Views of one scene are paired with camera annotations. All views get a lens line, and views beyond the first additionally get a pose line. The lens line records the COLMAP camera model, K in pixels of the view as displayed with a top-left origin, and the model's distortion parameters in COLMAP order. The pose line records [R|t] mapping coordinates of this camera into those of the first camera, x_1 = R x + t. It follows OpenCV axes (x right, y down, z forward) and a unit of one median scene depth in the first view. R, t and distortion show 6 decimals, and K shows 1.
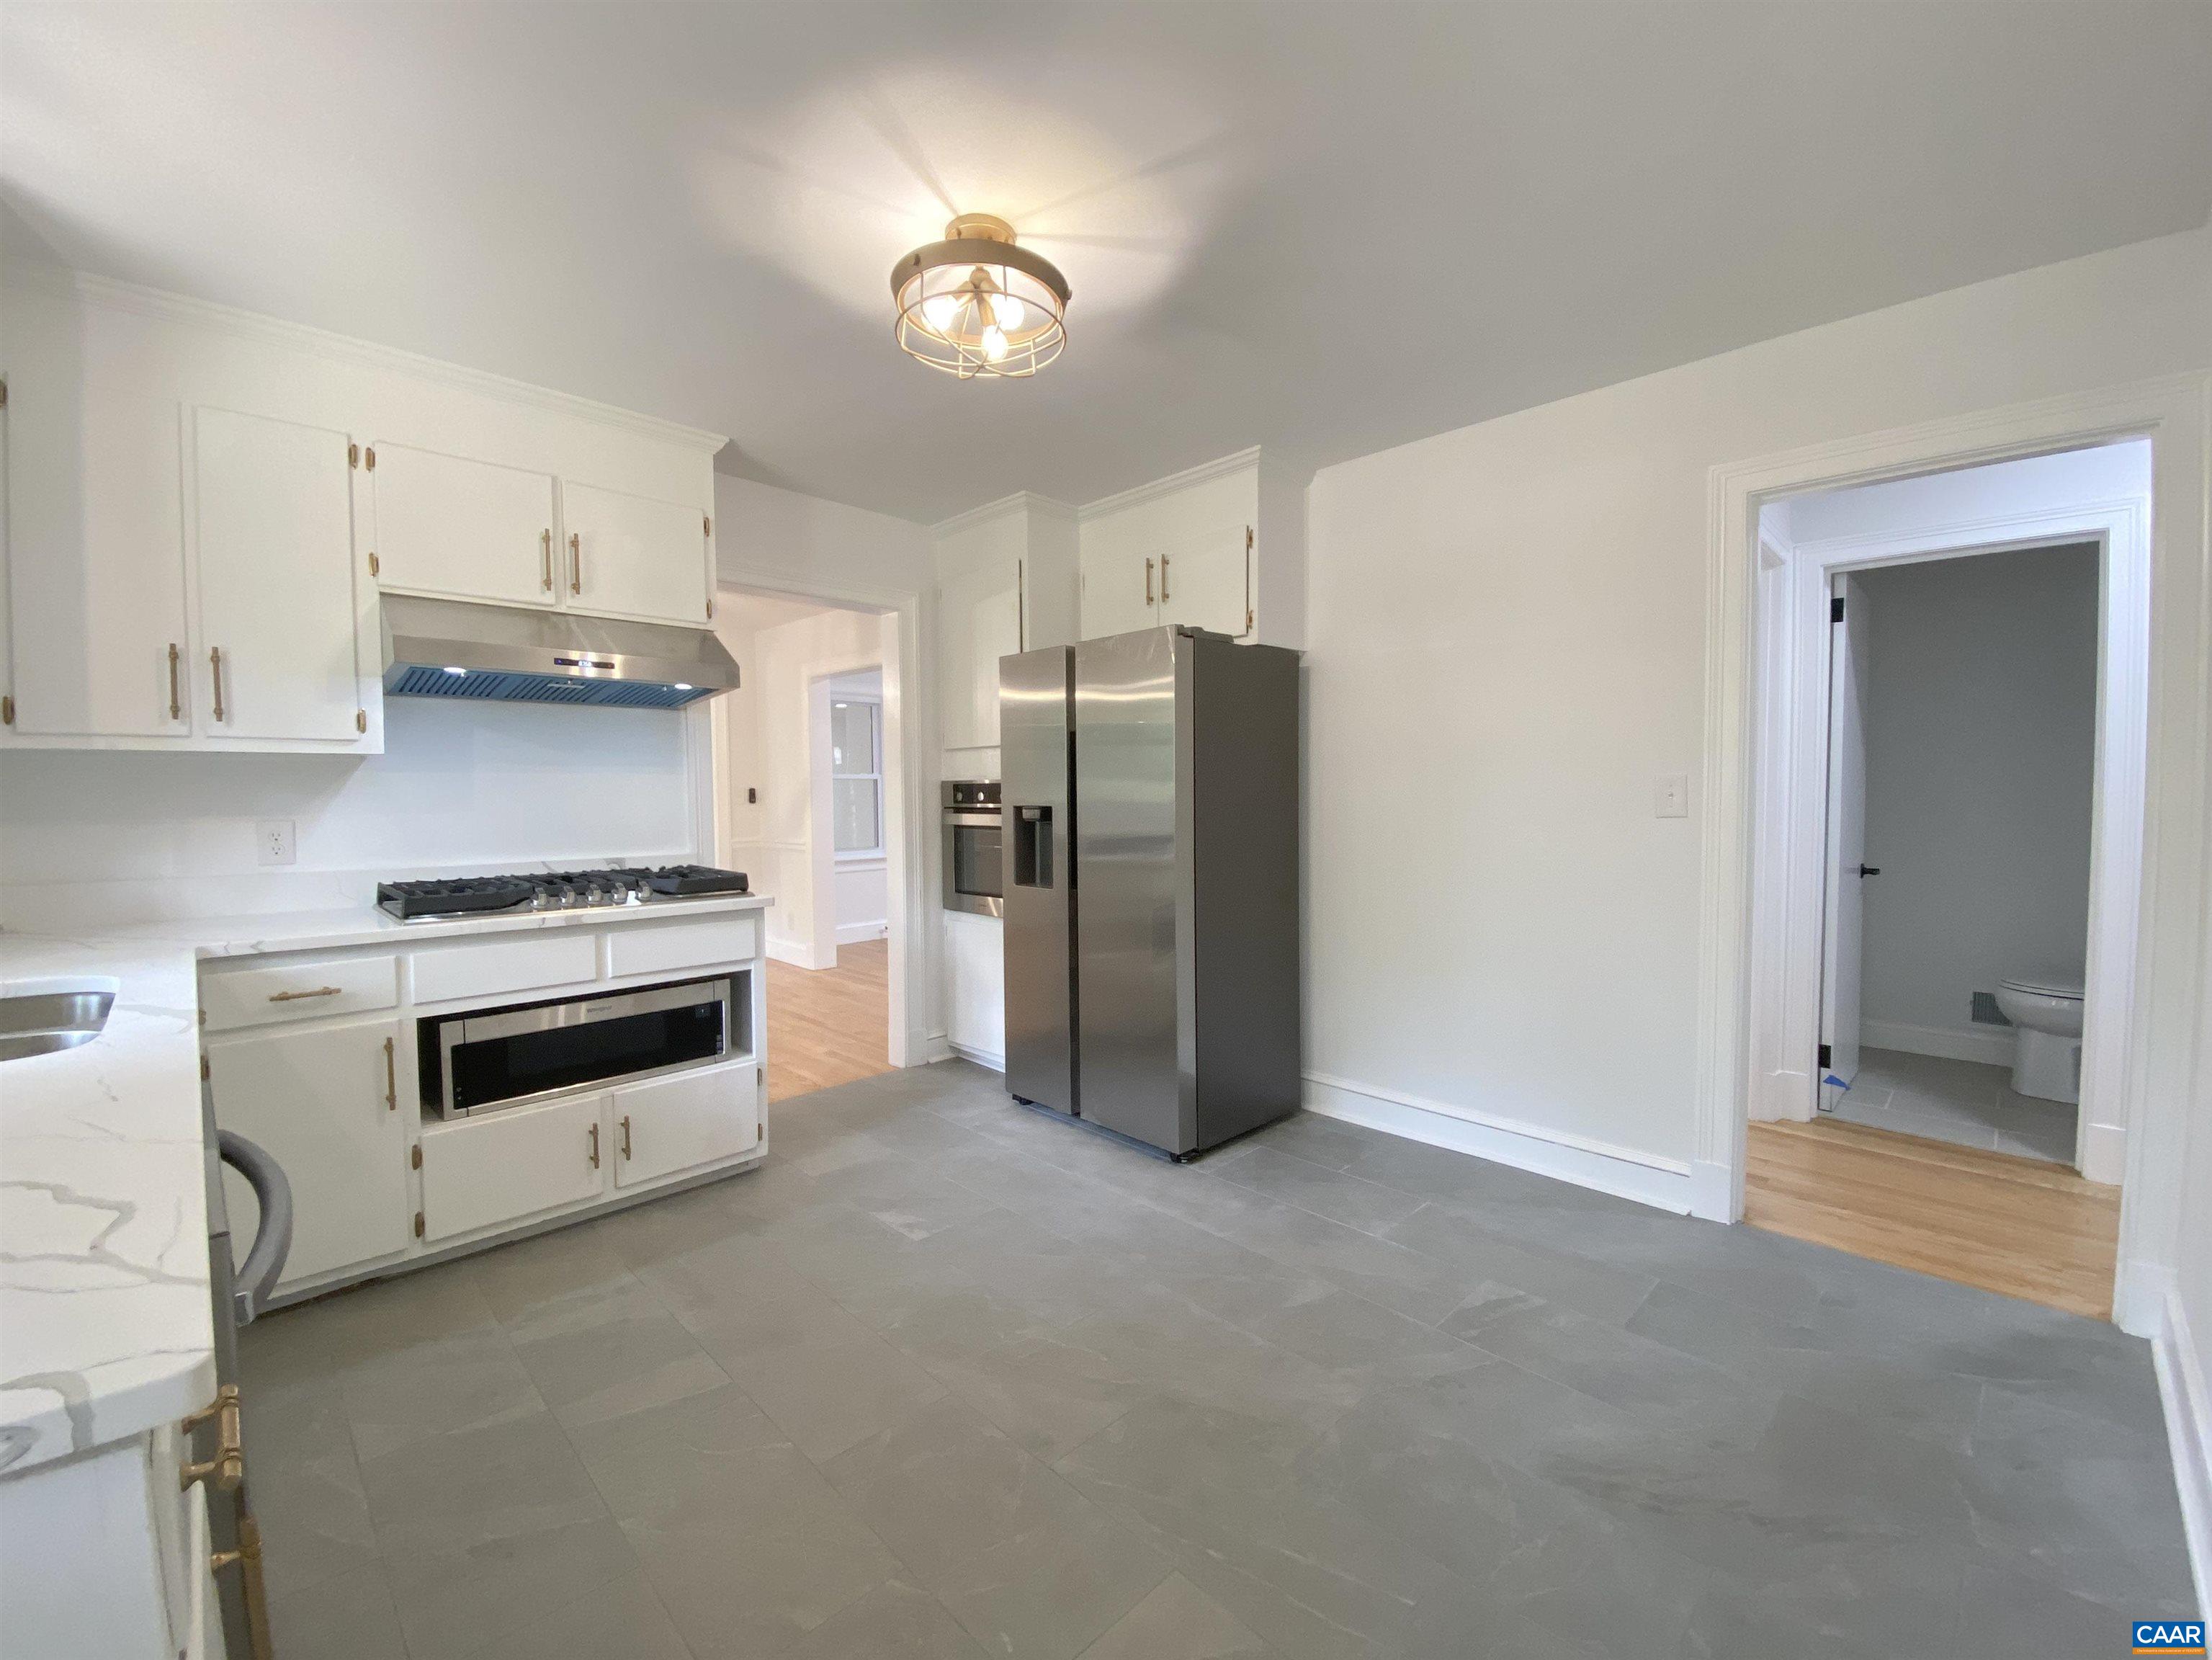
lens RADIAL K [[916.9, 0, 1102.1], [0, 916.9, 835.4], [0, 0, 1]] dist [-0.003468, -0.000861]
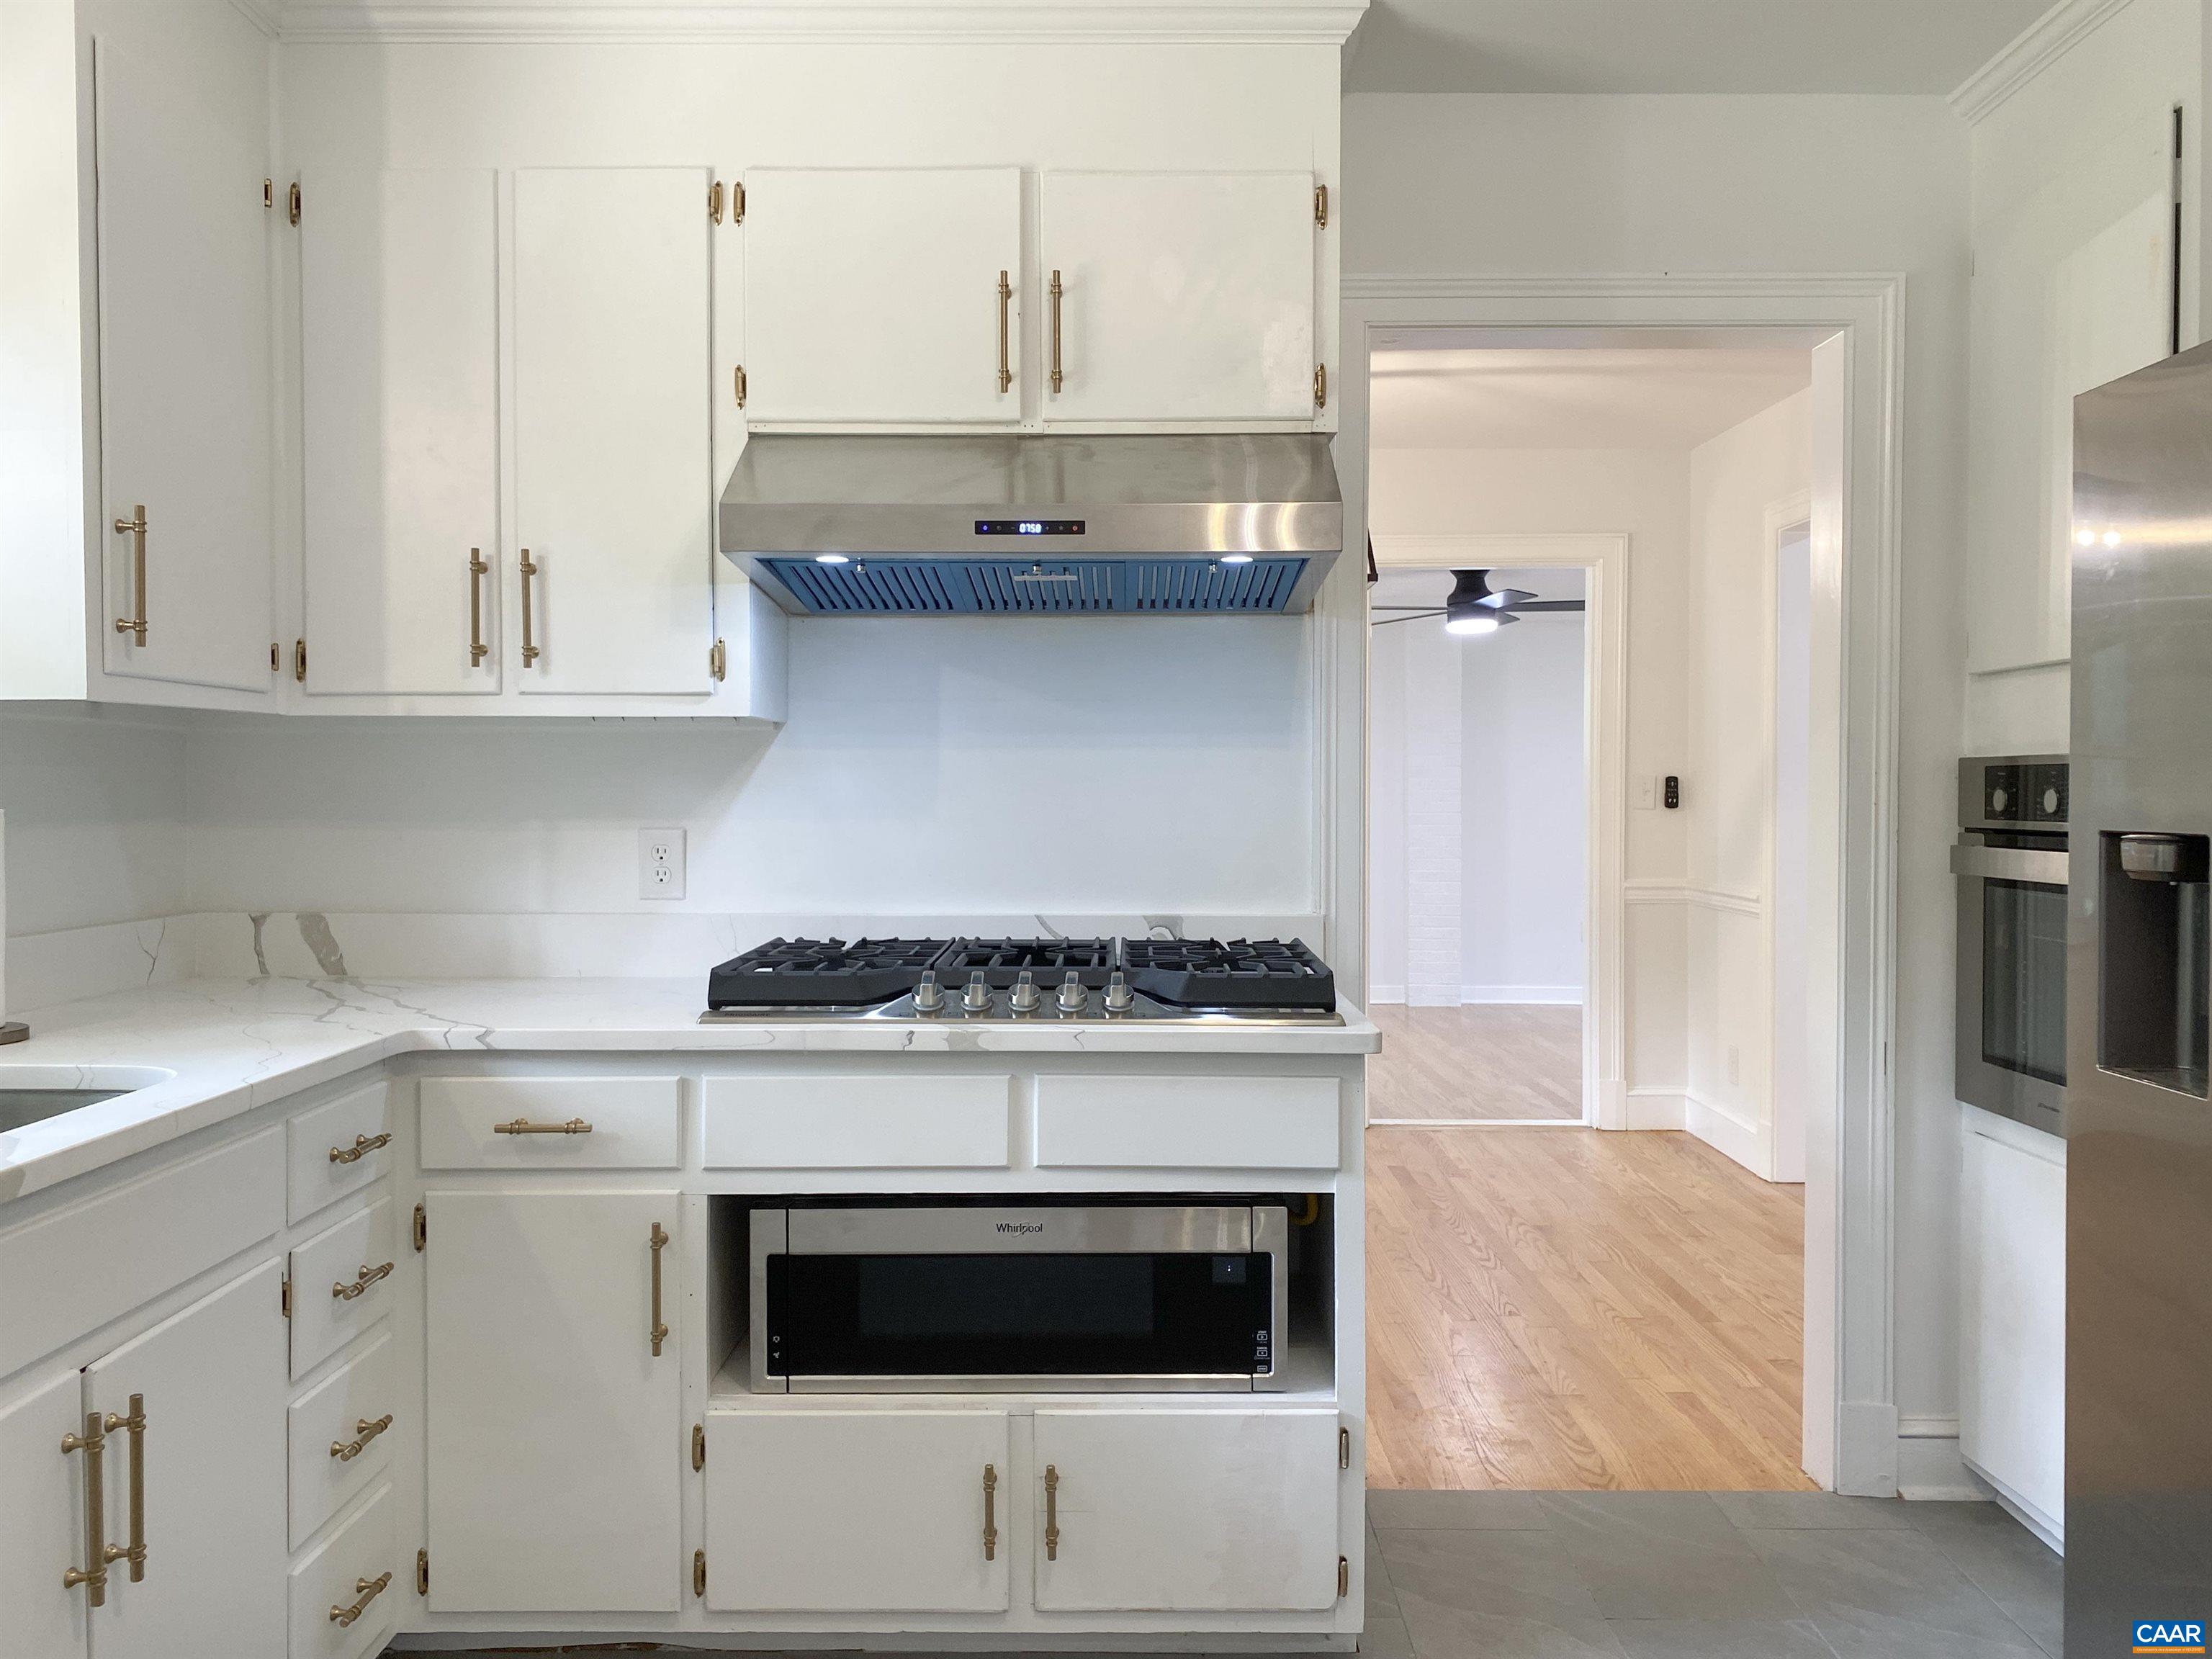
lens RADIAL K [[1750.3, 0, 1098.7], [0, 1750.3, 823.5], [0, 0, 1]] dist [0.026416, 0.004224]
pose [[0.706308, 0.021343, -0.707582, 0.133051], [-0.038479, 0.999225, -0.008271, -0.019346], [0.706858, 0.033069, 0.706582, 0.351030]]
